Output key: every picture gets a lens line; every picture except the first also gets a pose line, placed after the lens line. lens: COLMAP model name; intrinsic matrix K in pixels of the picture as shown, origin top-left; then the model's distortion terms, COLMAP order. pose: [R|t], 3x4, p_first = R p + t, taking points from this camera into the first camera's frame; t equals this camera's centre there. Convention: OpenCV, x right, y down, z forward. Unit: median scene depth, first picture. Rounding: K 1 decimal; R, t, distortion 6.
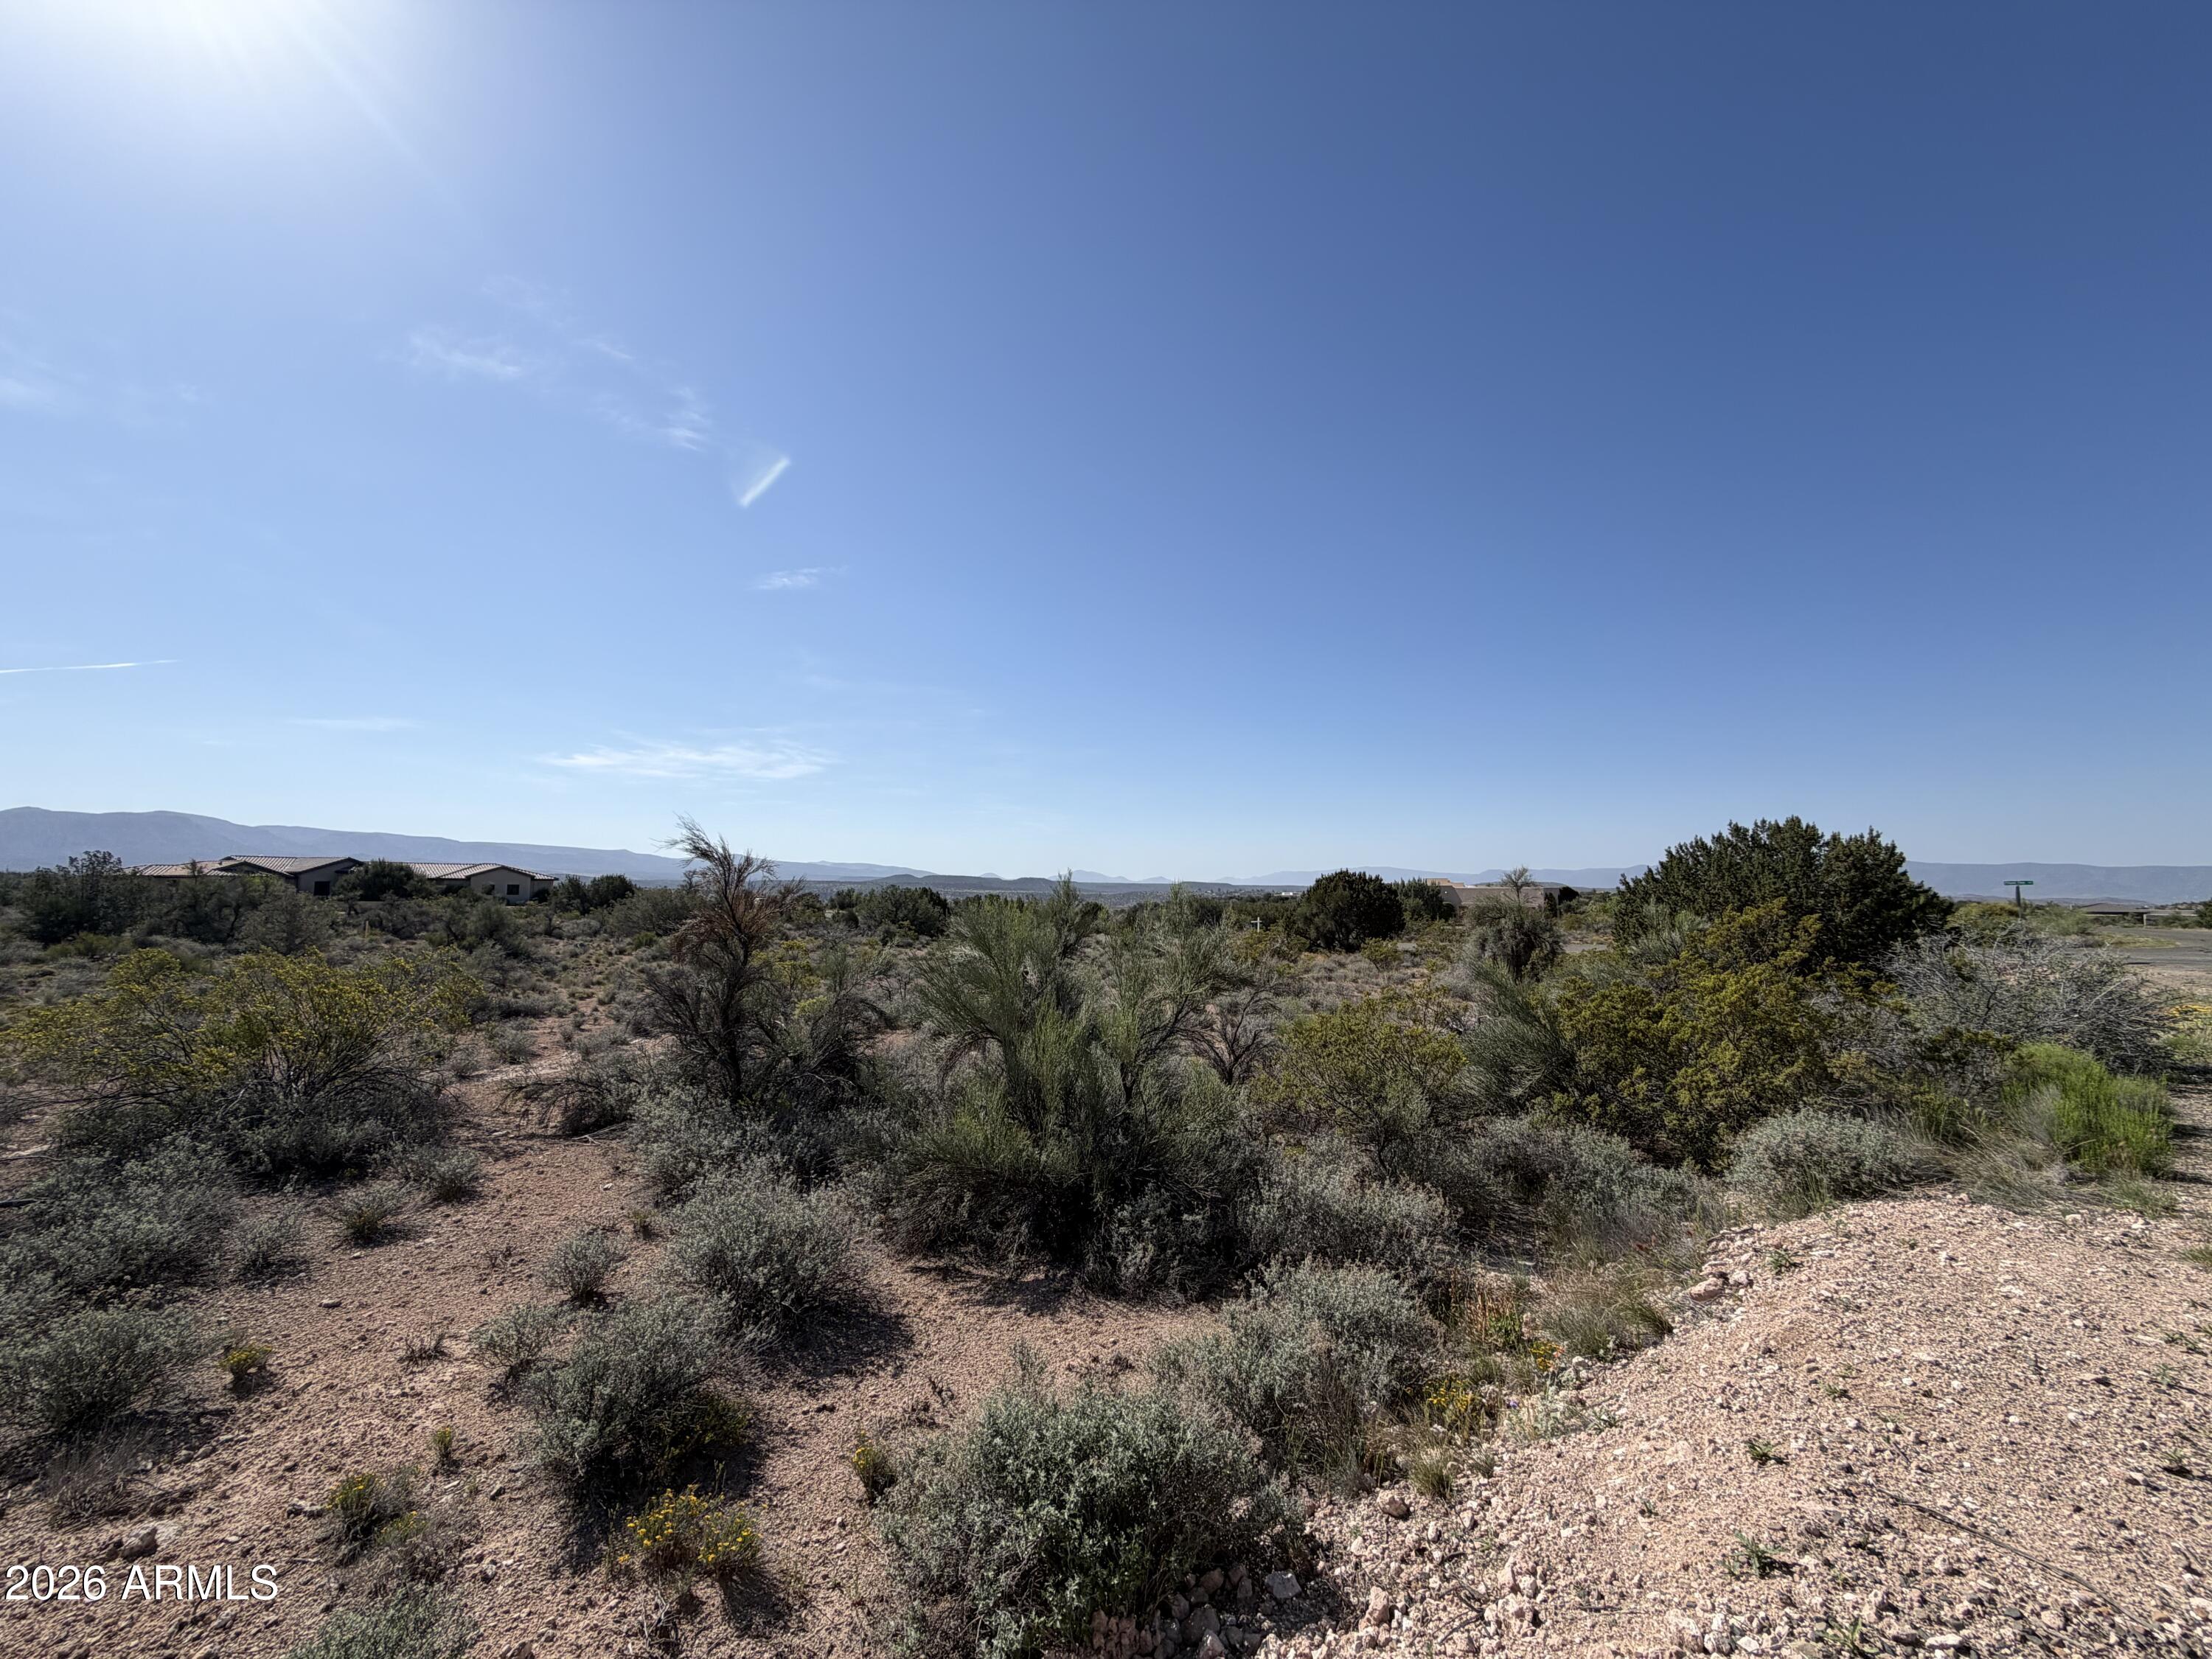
lens RADIAL K [[873.6, 0, 1108.5], [0, 873.6, 825.5], [0, 0, 1]] dist [0.000341, -0.000150]
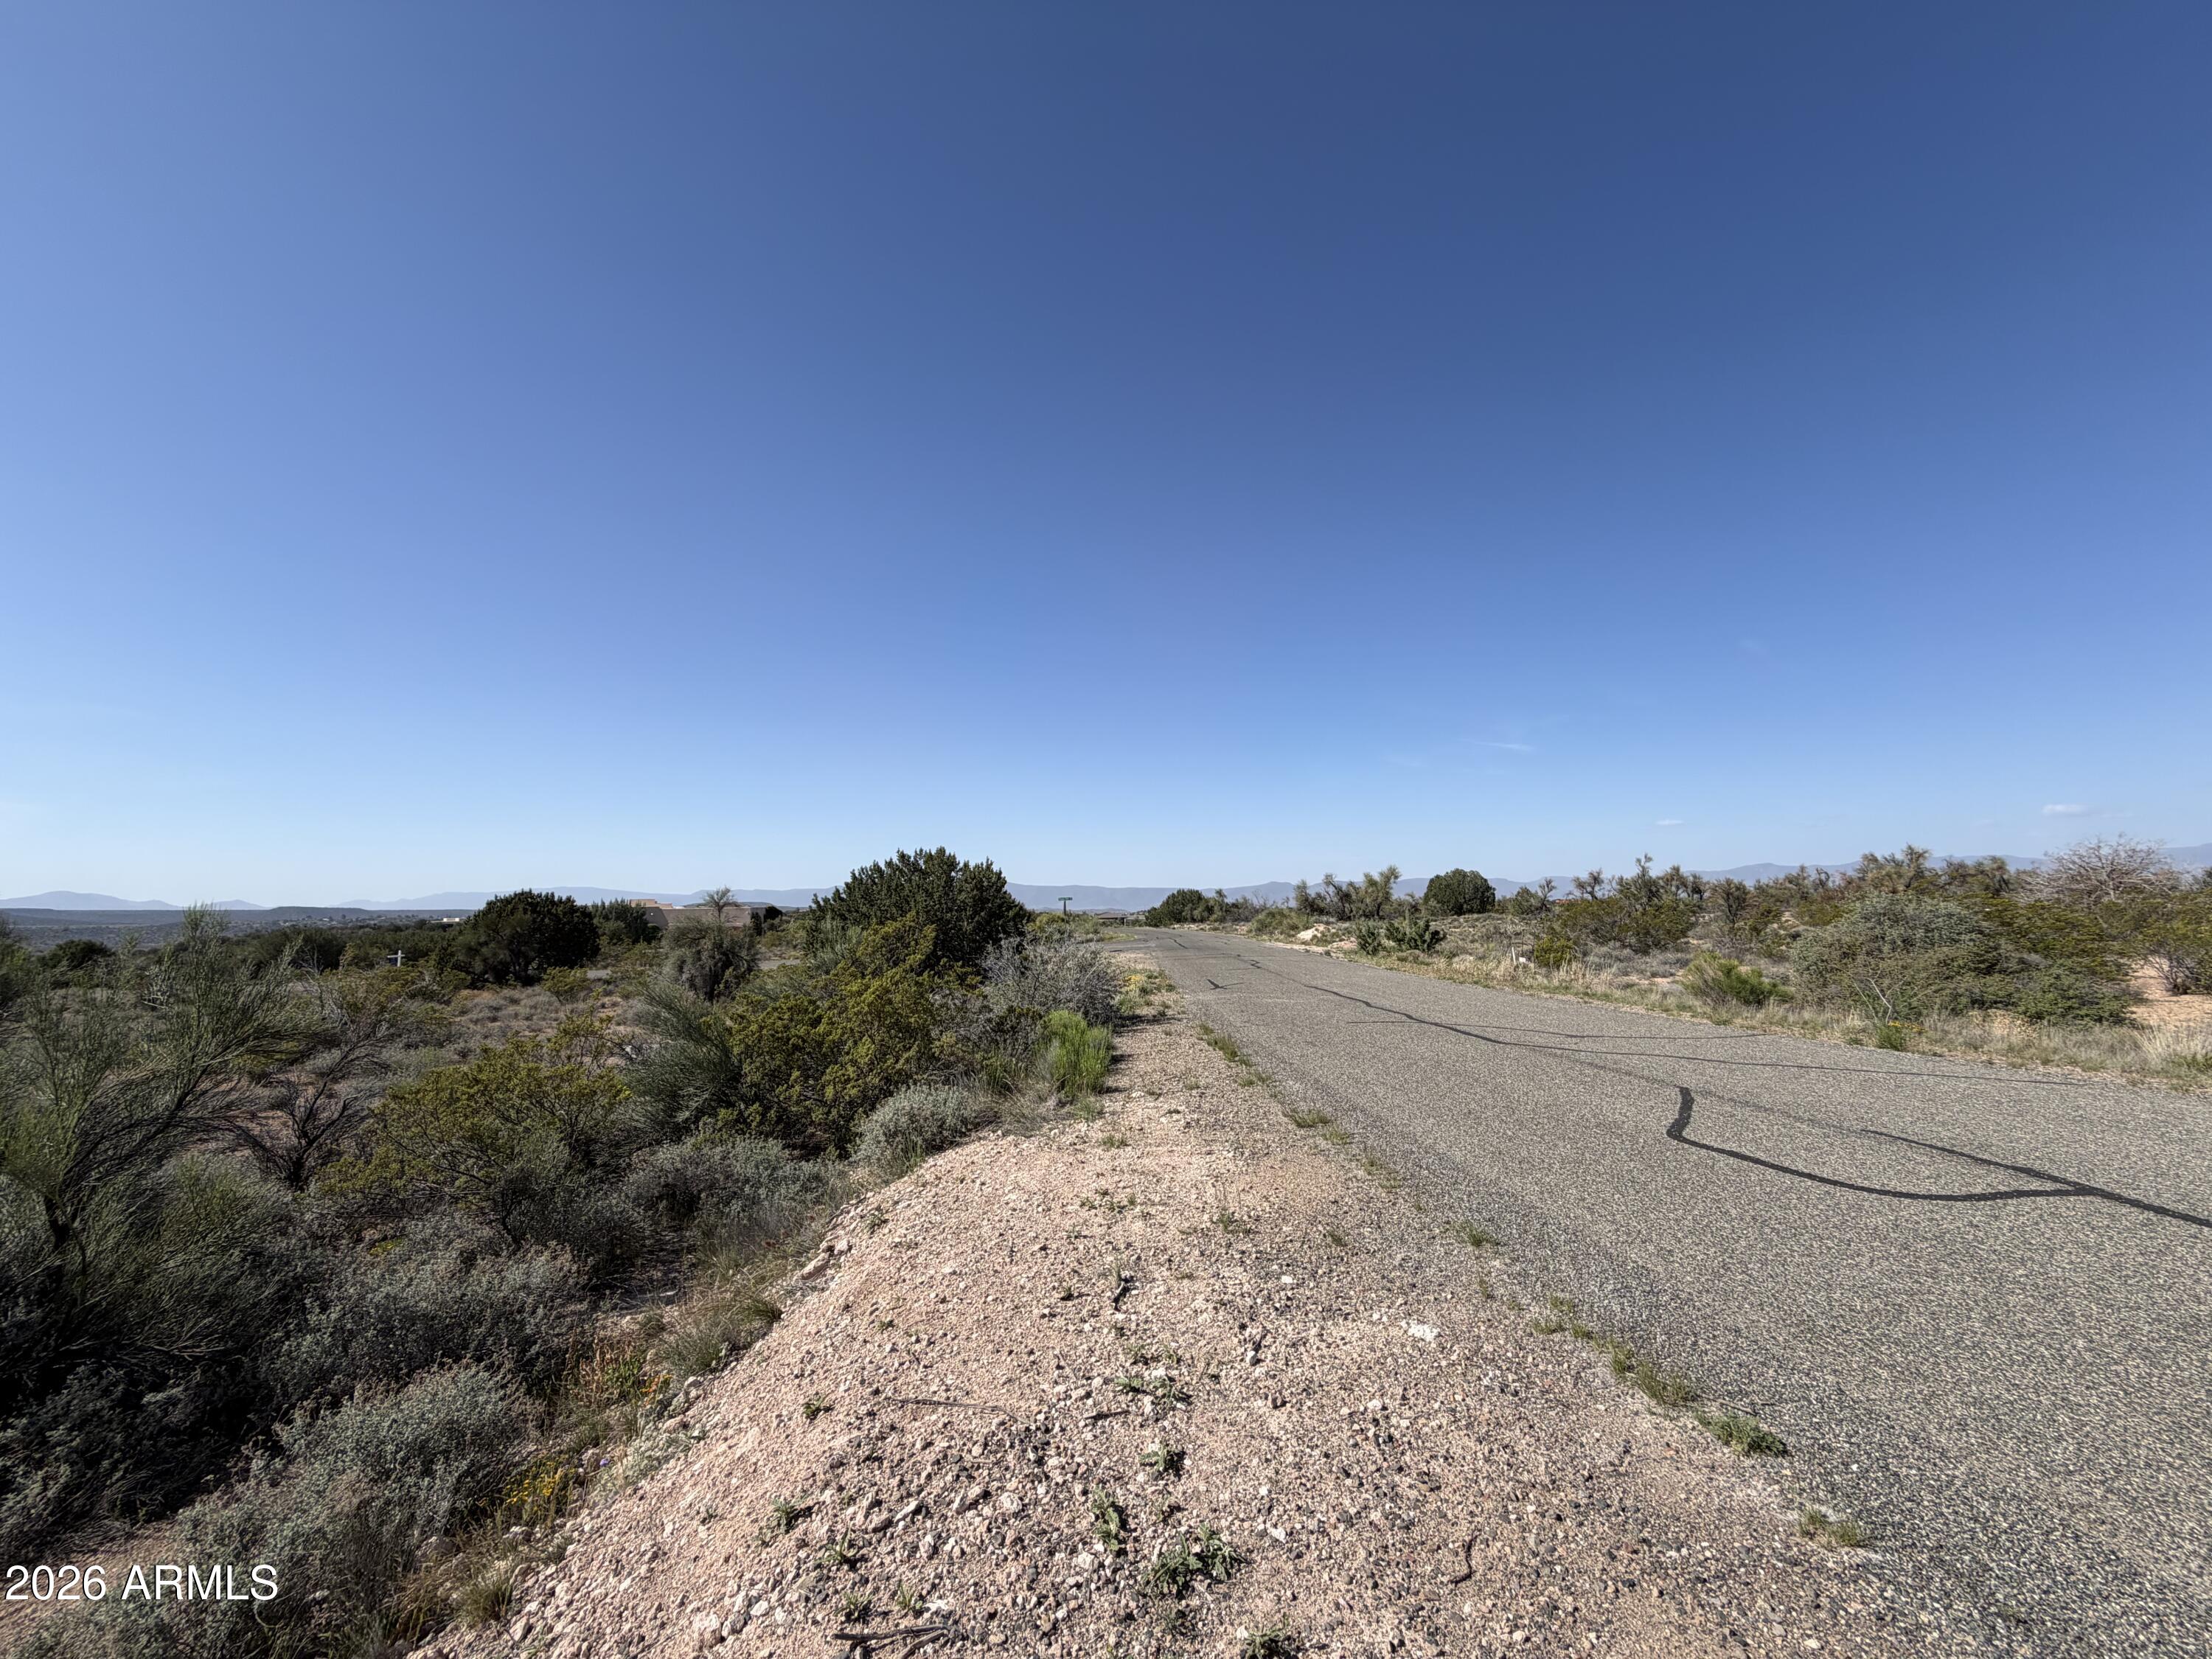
lens RADIAL K [[870.4, 0, 1104.5], [0, 870.4, 823.4], [0, 0, 1]] dist [-0.000055, -0.000143]
pose [[0.664697, 0.056823, 0.744949, 0.040952], [-0.037594, 0.998384, -0.042610, 0.000643], [-0.746167, 0.000317, 0.665759, -0.007412]]
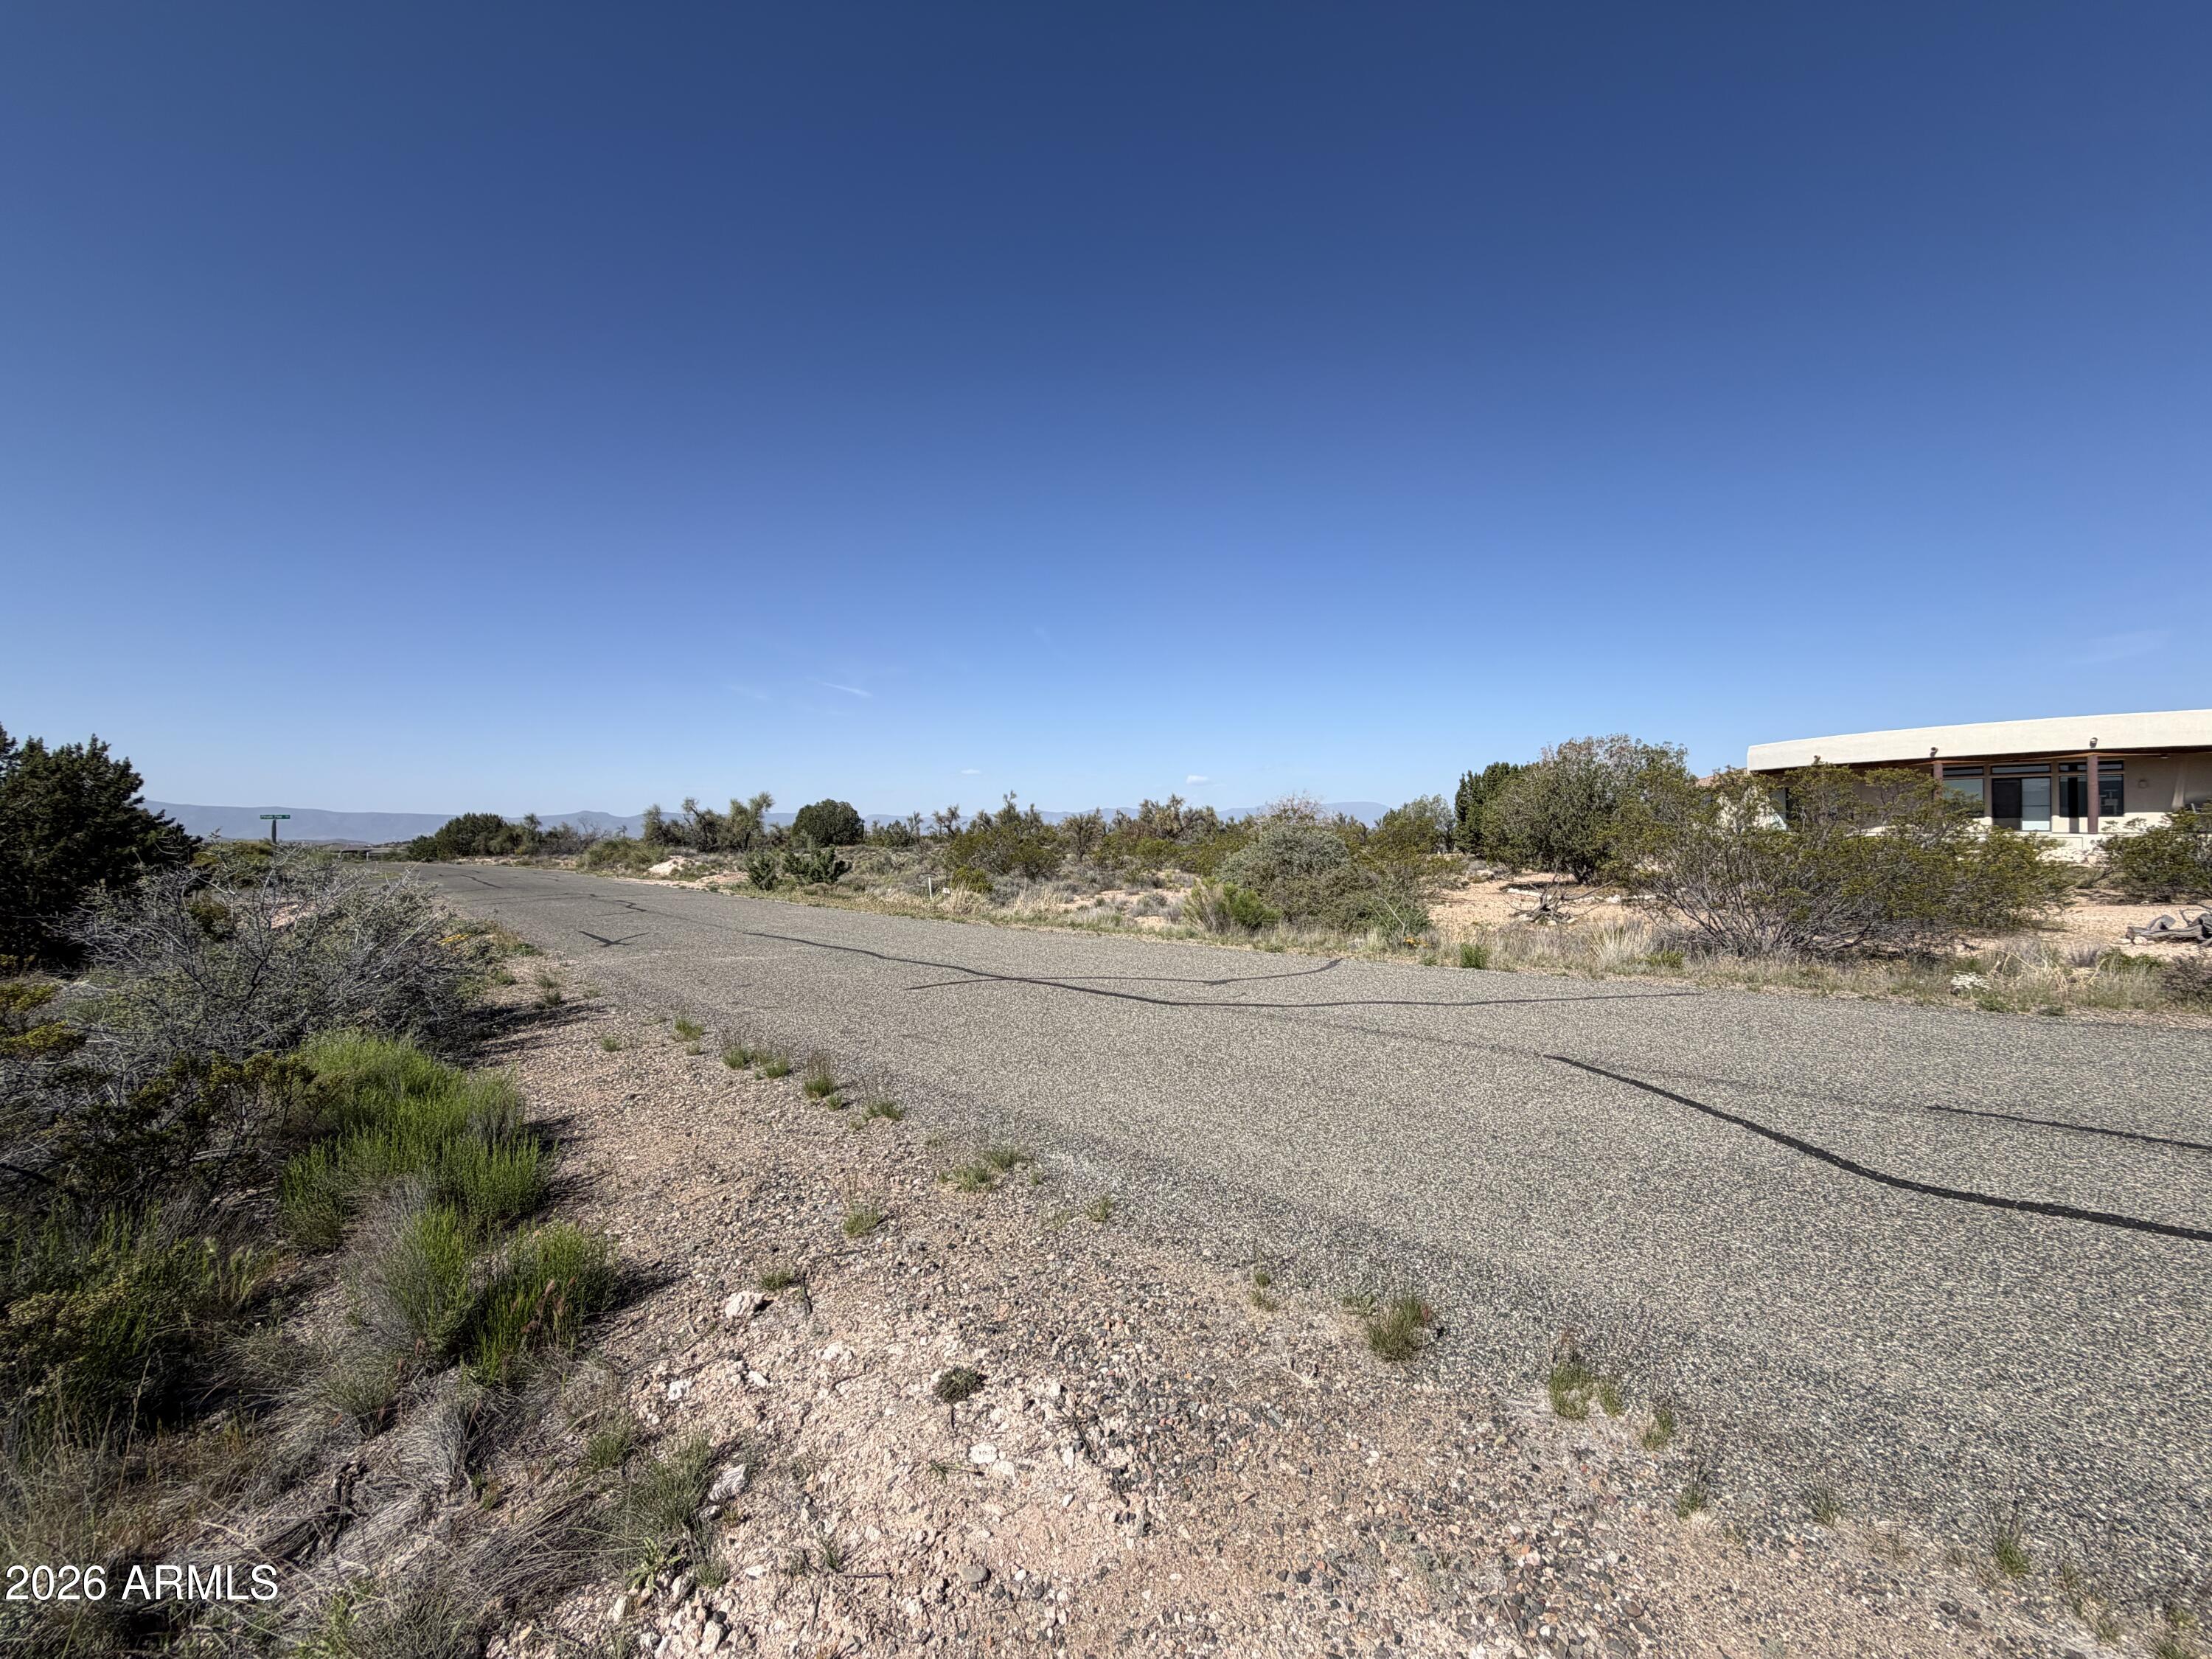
lens RADIAL K [[870.4, 0, 1104.5], [0, 870.4, 823.4], [0, 0, 1]] dist [-0.000055, -0.000143]
pose [[-0.000533, 0.009379, 0.999956, 0.494177], [-0.072701, 0.997310, -0.009393, 0.072922], [-0.997354, -0.072702, 0.000150, 0.515548]]
